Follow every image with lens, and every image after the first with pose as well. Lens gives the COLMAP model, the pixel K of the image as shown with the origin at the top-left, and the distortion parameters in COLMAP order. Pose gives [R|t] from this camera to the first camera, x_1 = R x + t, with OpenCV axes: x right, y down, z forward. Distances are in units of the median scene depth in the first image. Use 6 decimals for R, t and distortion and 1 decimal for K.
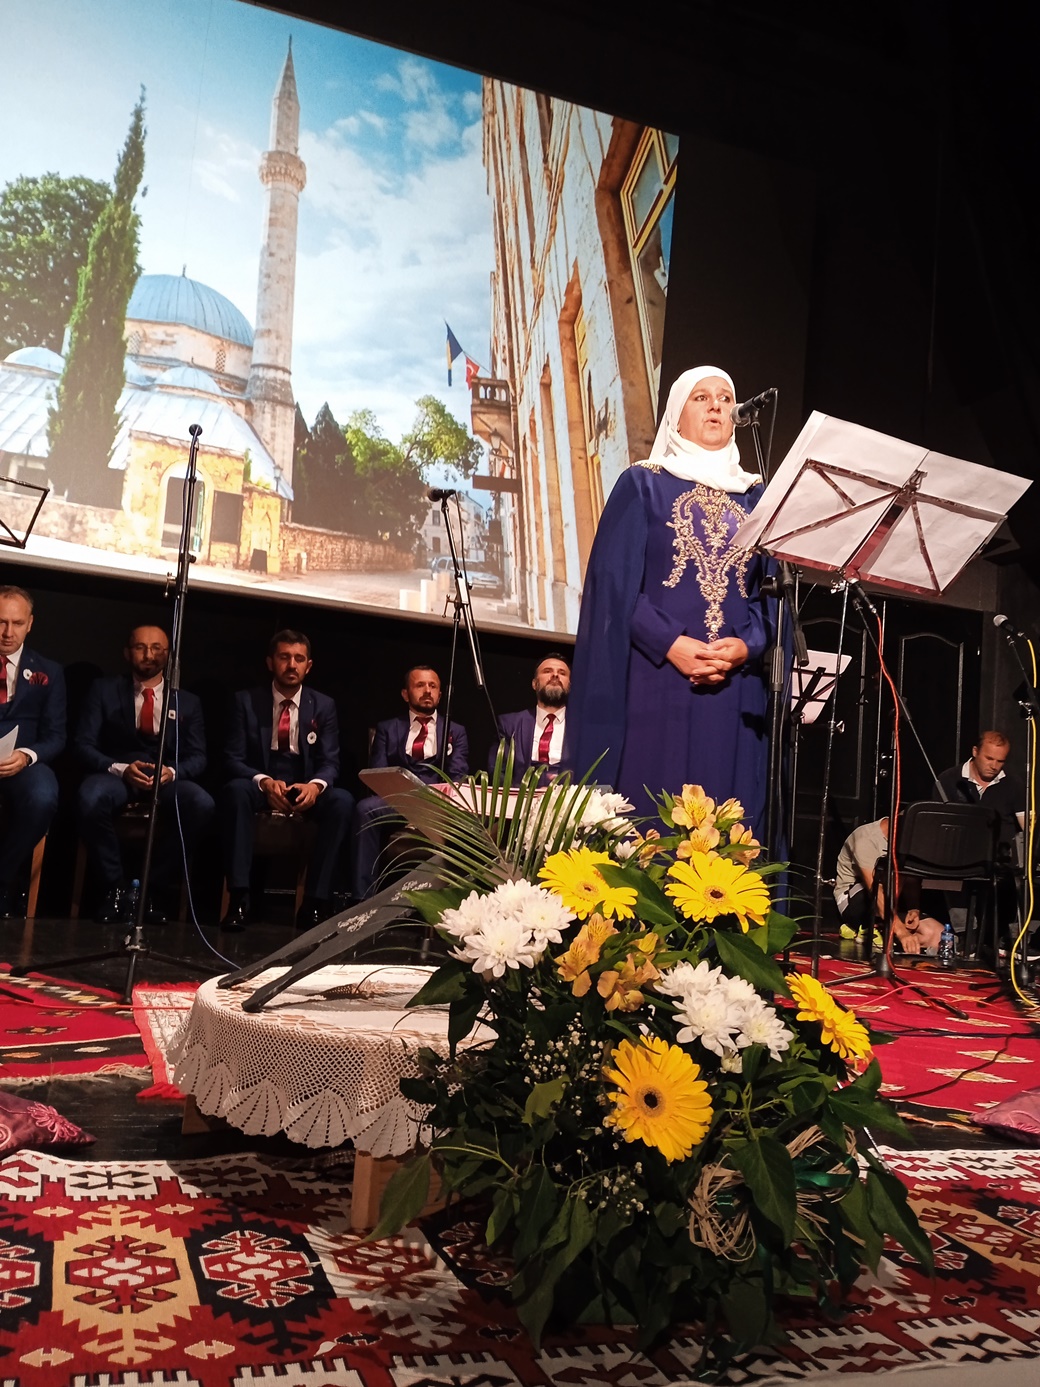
lens RADIAL K [[1115.3, 0, 525.2], [0, 1115.3, 688.6], [0, 0, 1]] dist [0.088210, -0.163495]
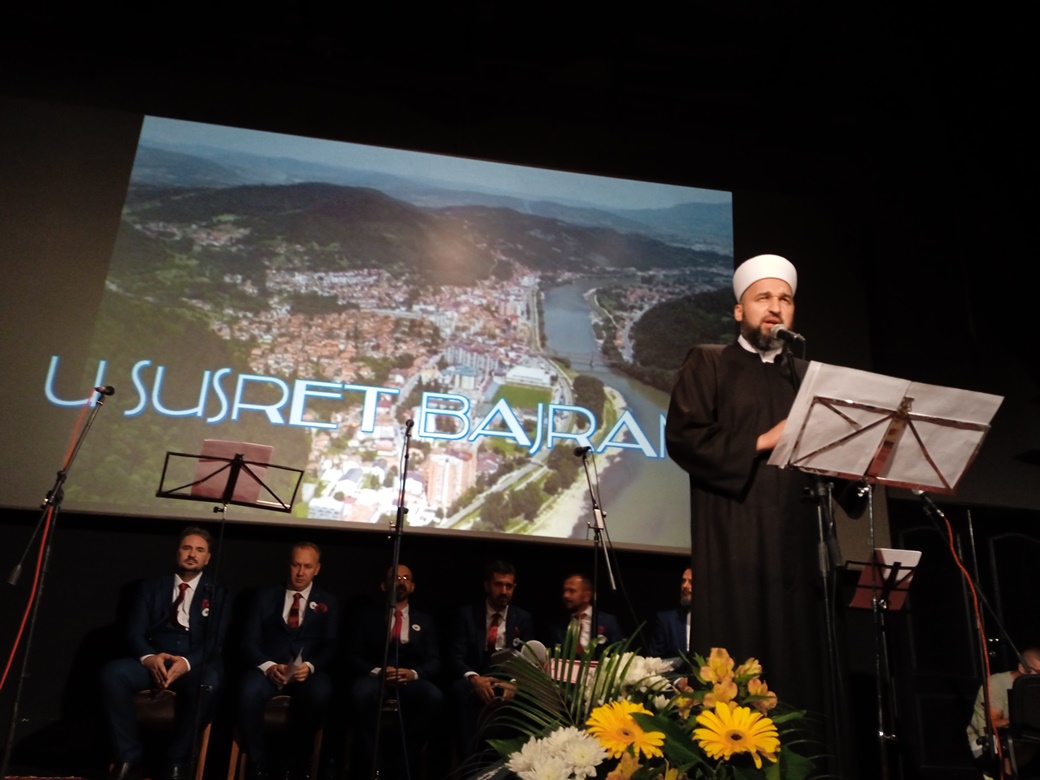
lens RADIAL K [[828.6, 0, 519.8], [0, 828.6, 416.1], [0, 0, 1]] dist [0.095907, -0.152243]
pose [[0.980466, -0.093944, -0.172803, 0.135054], [0.054200, 0.973592, -0.221768, 0.031701], [0.189074, 0.208070, 0.959666, -0.014271]]
